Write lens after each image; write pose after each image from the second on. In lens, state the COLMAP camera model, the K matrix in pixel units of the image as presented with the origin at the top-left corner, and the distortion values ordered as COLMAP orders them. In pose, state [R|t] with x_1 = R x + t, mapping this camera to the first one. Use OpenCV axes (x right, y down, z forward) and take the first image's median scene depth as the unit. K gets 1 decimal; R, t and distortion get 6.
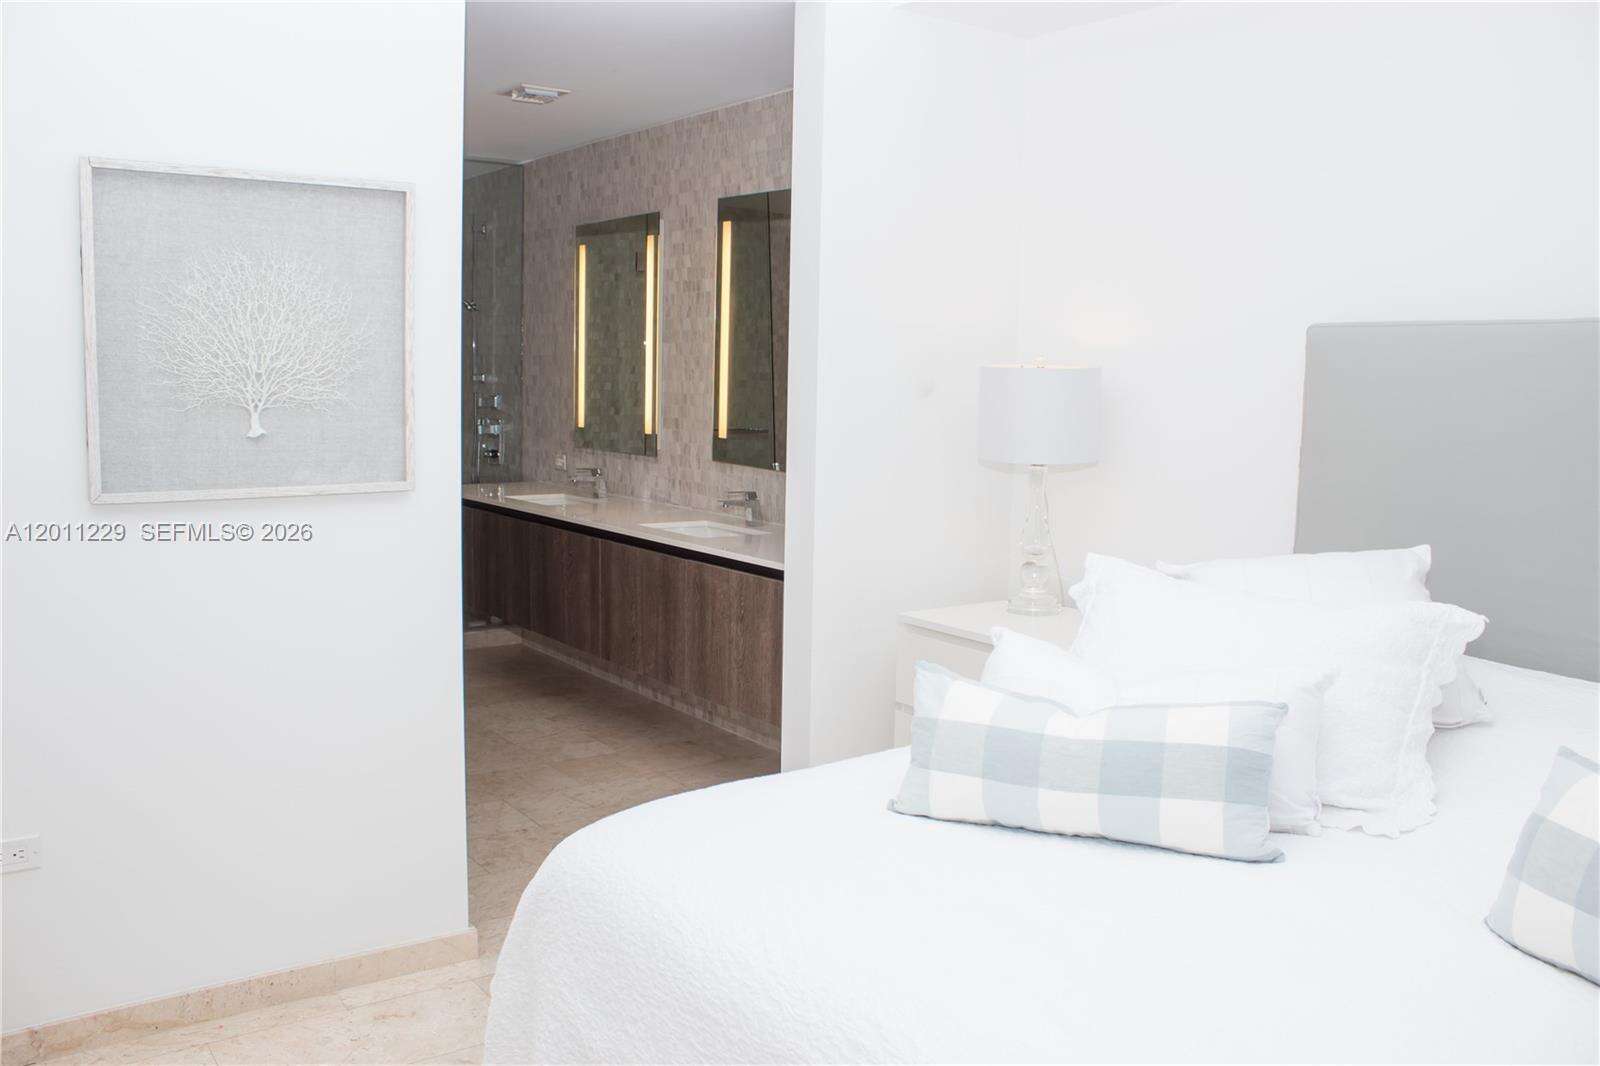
lens RADIAL K [[1344.8, 0, 800.0], [0, 1344.8, 533.0], [0, 0, 1]] dist [-0.164300, 0.127197]
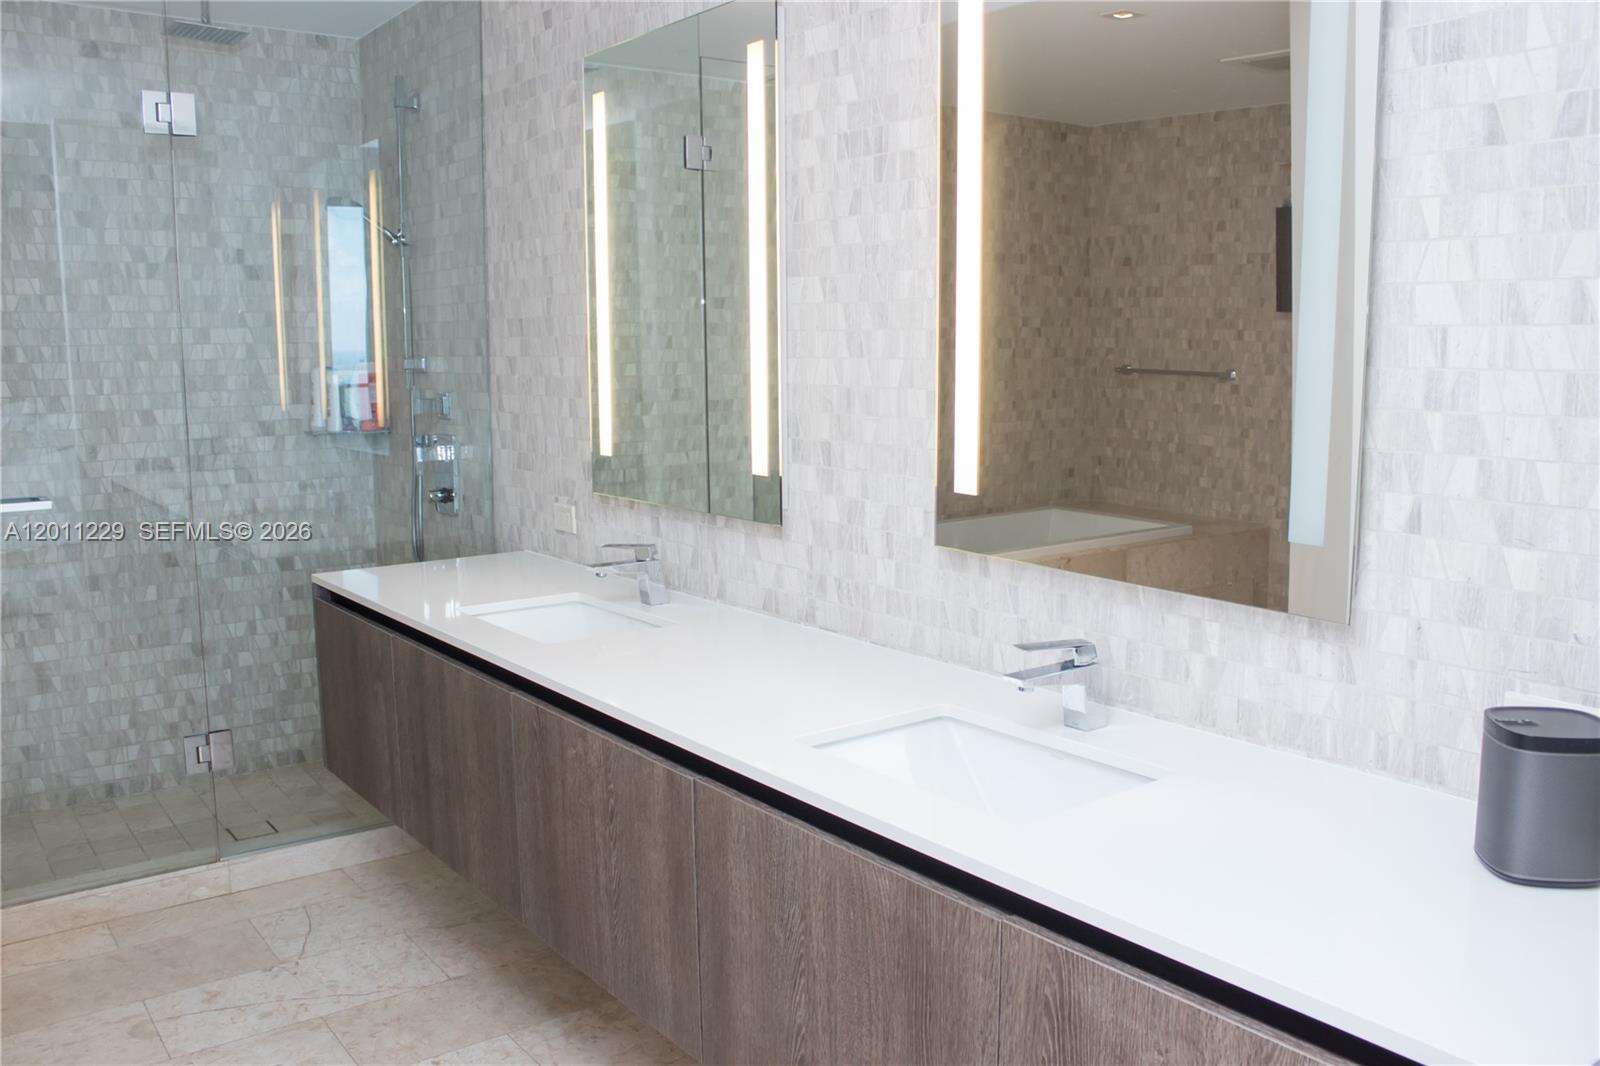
lens RADIAL K [[1344.8, 0, 800.0], [0, 1344.8, 533.0], [0, 0, 1]] dist [-0.164300, 0.127197]
pose [[0.999500, -0.030672, 0.007671, -0.097682], [0.030514, 0.999336, 0.019888, -0.059350], [-0.008276, -0.019644, 0.999773, 0.505861]]
